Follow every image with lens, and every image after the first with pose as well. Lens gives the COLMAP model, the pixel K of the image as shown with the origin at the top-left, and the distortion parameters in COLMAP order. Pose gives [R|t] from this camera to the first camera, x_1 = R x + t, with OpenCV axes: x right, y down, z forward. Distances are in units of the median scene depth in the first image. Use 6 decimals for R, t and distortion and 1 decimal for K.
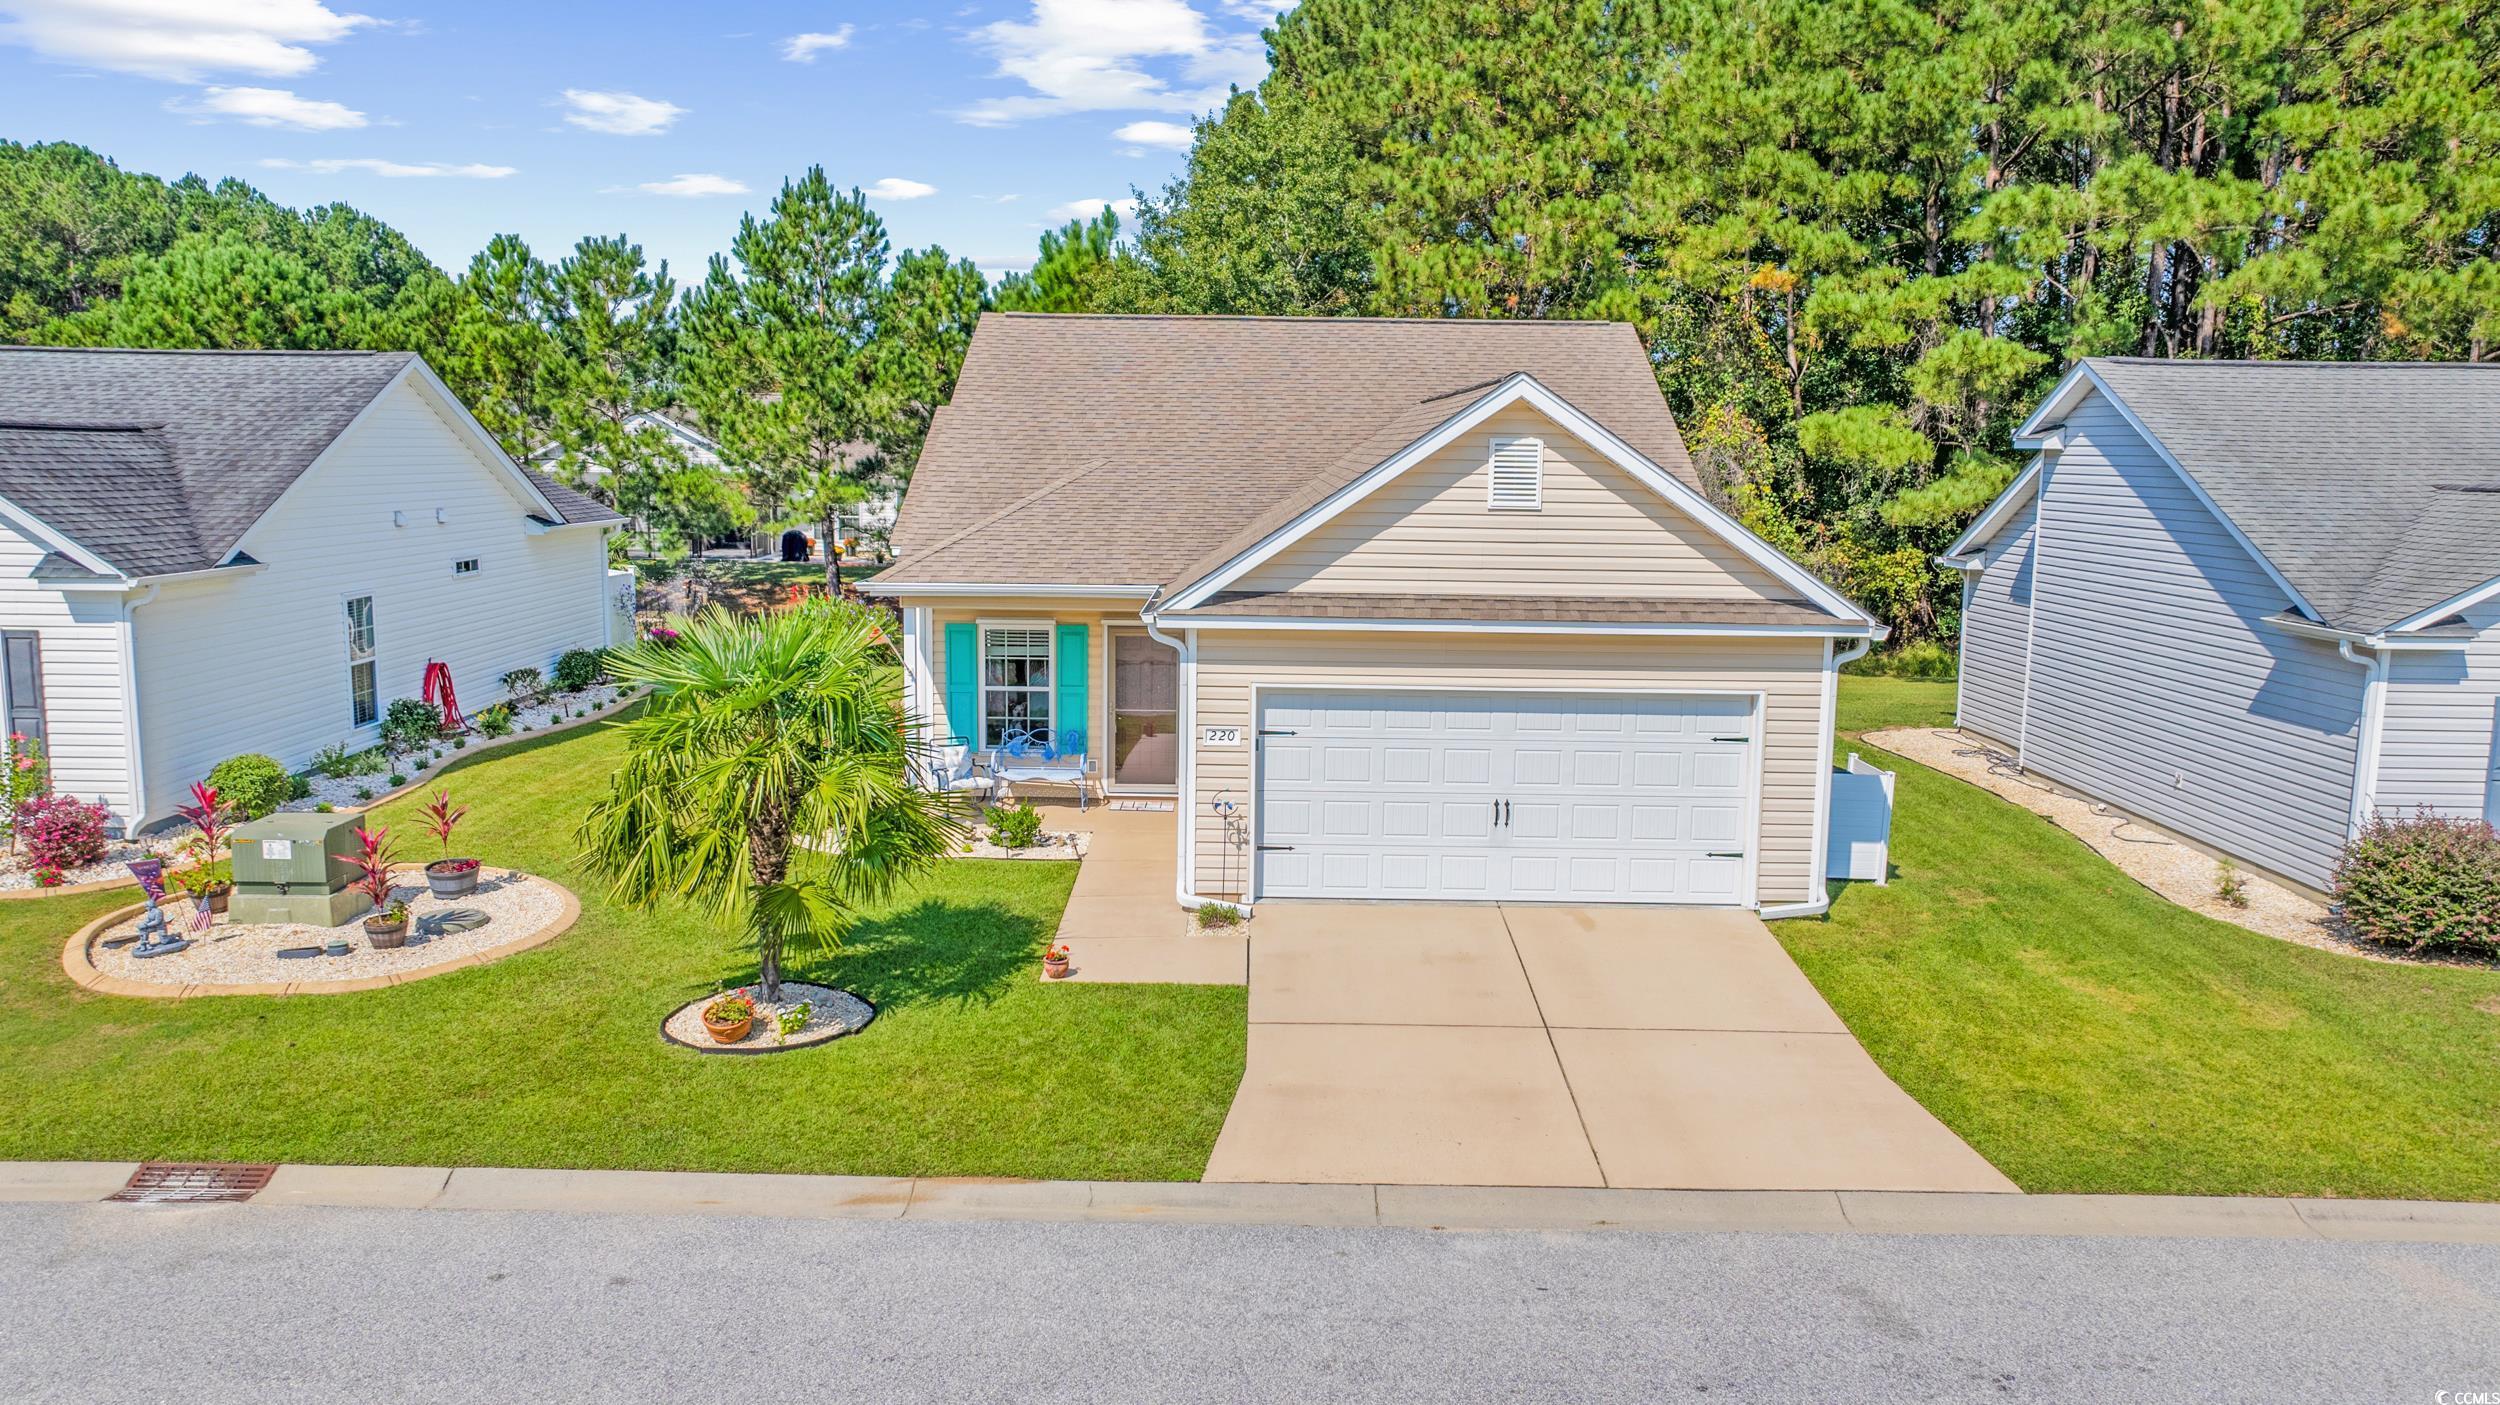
lens RADIAL K [[1723.0, 0, 1250.0], [0, 1723.0, 702.5], [0, 0, 1]] dist [0.002615, 0.002619]
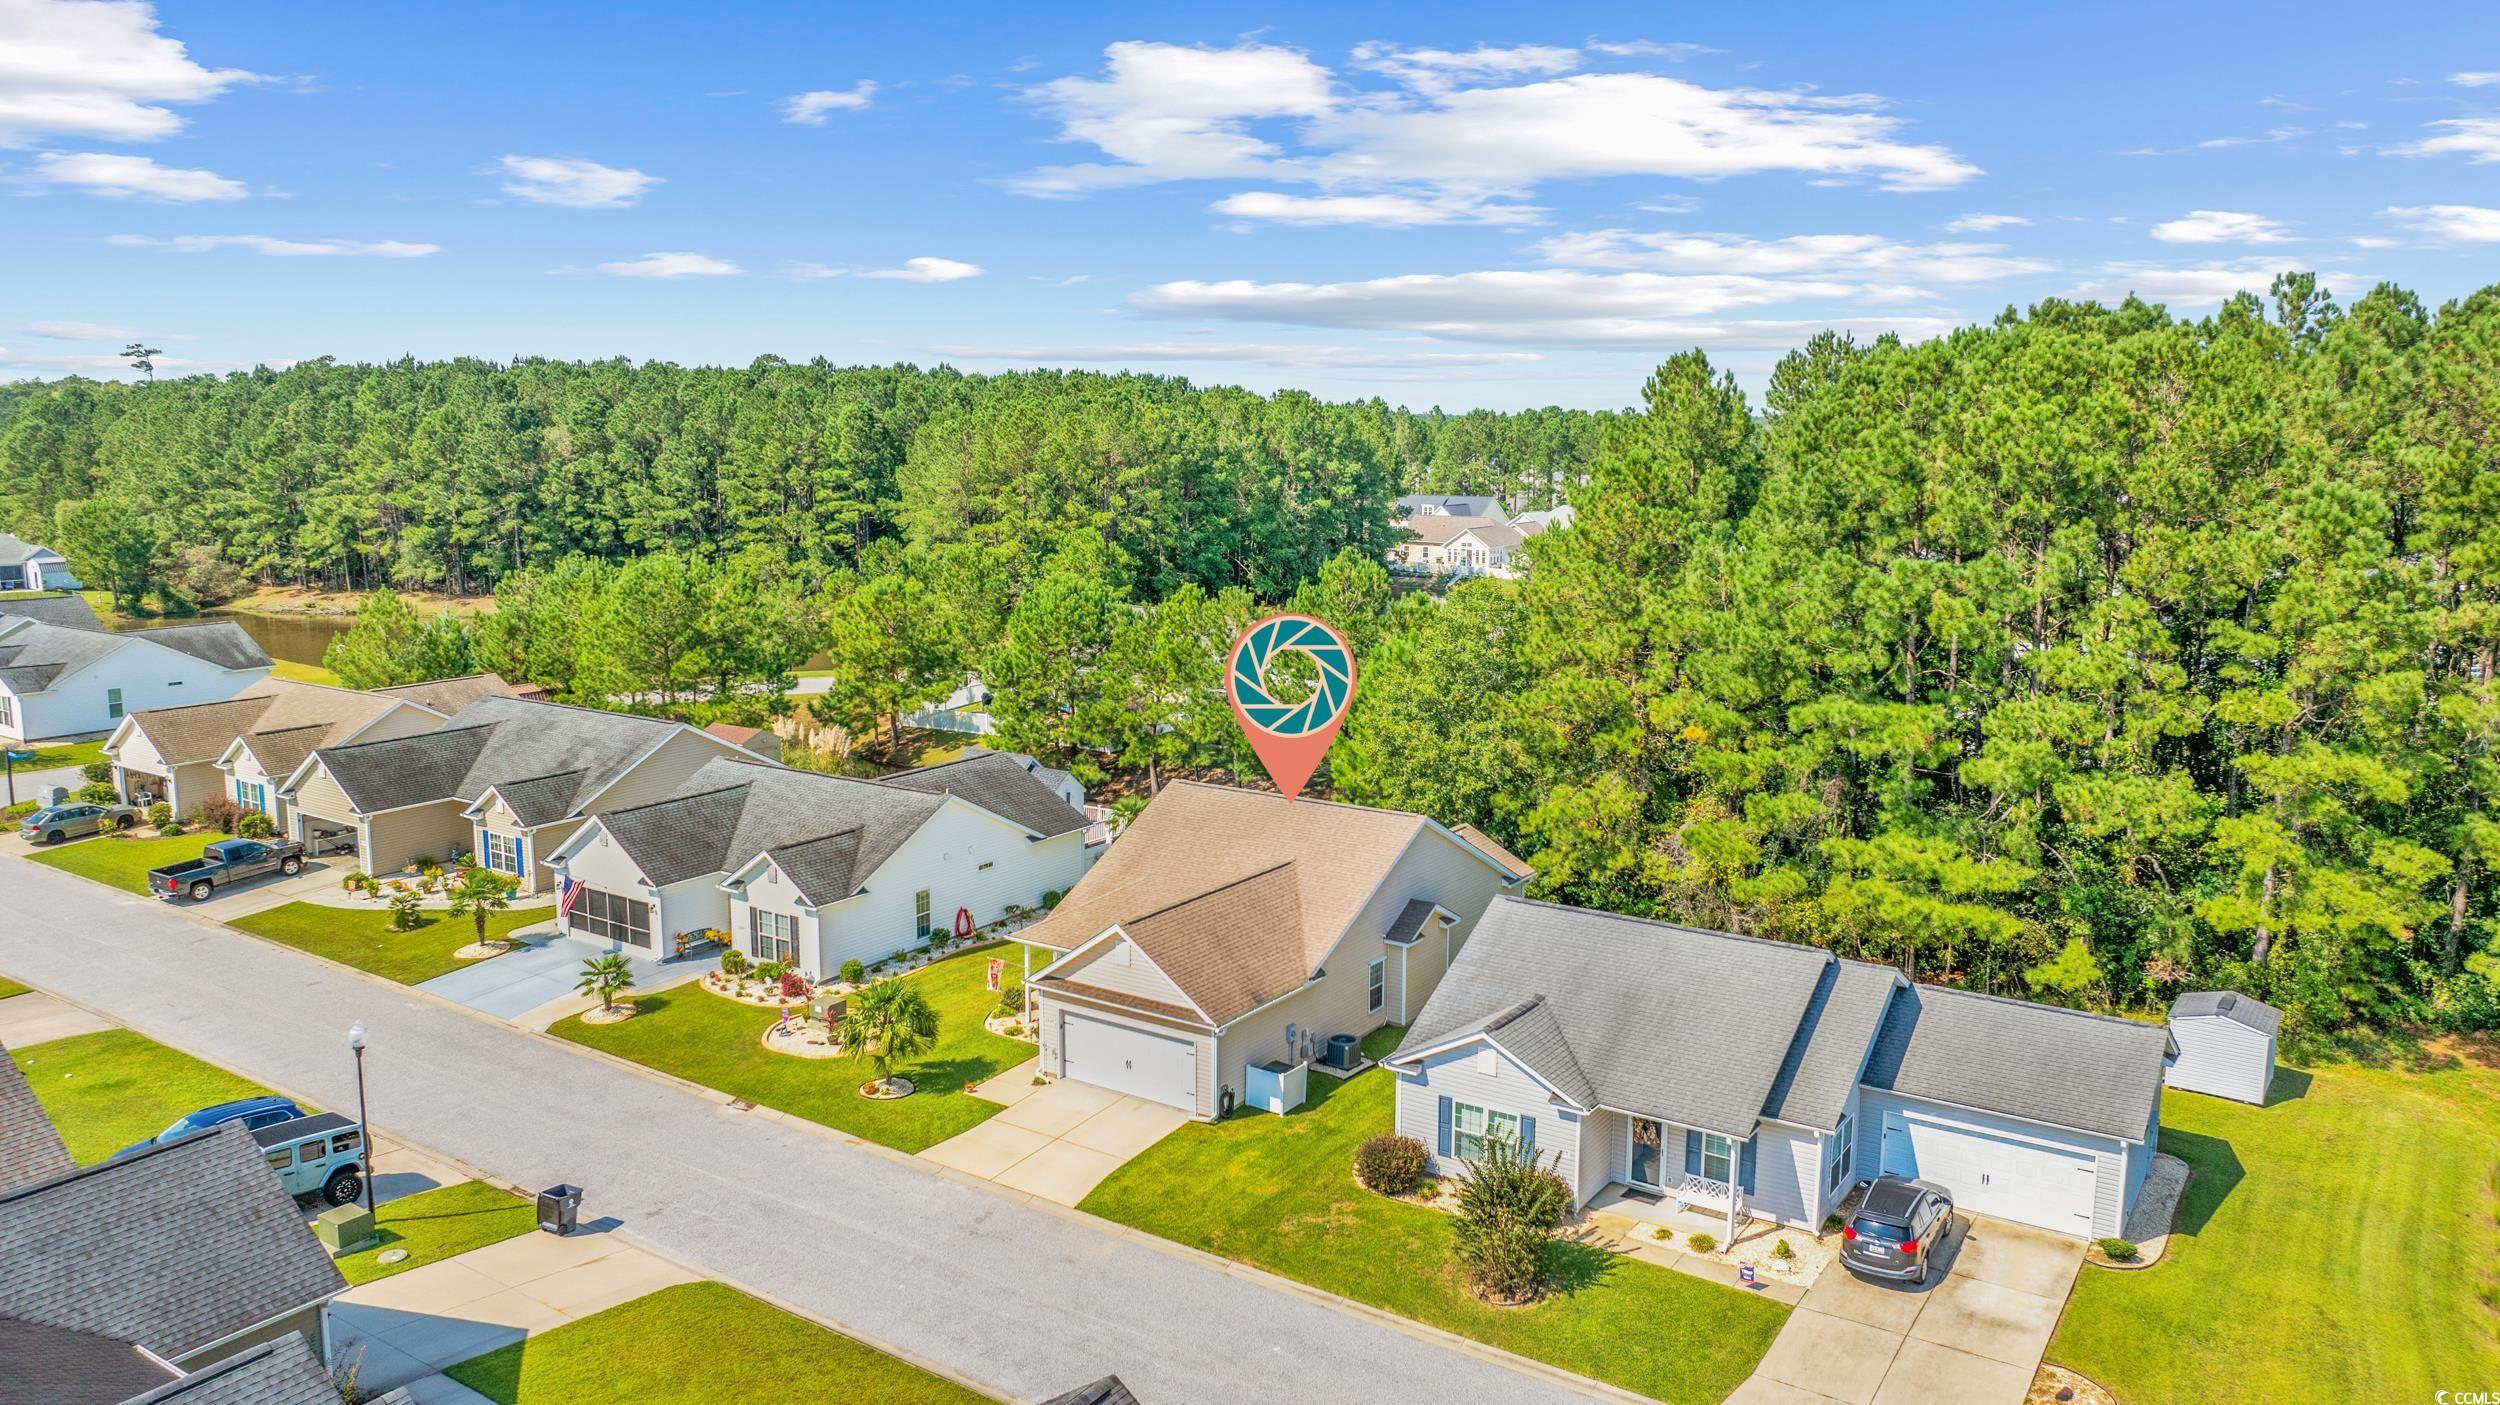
lens RADIAL K [[1723.0, 0, 1250.0], [0, 1723.0, 702.5], [0, 0, 1]] dist [0.002615, 0.002619]
pose [[0.830477, 0.075543, -0.551907, 1.918895], [-0.073649, 0.996955, 0.025636, -0.648597], [0.552163, 0.019358, 0.833511, -1.338890]]
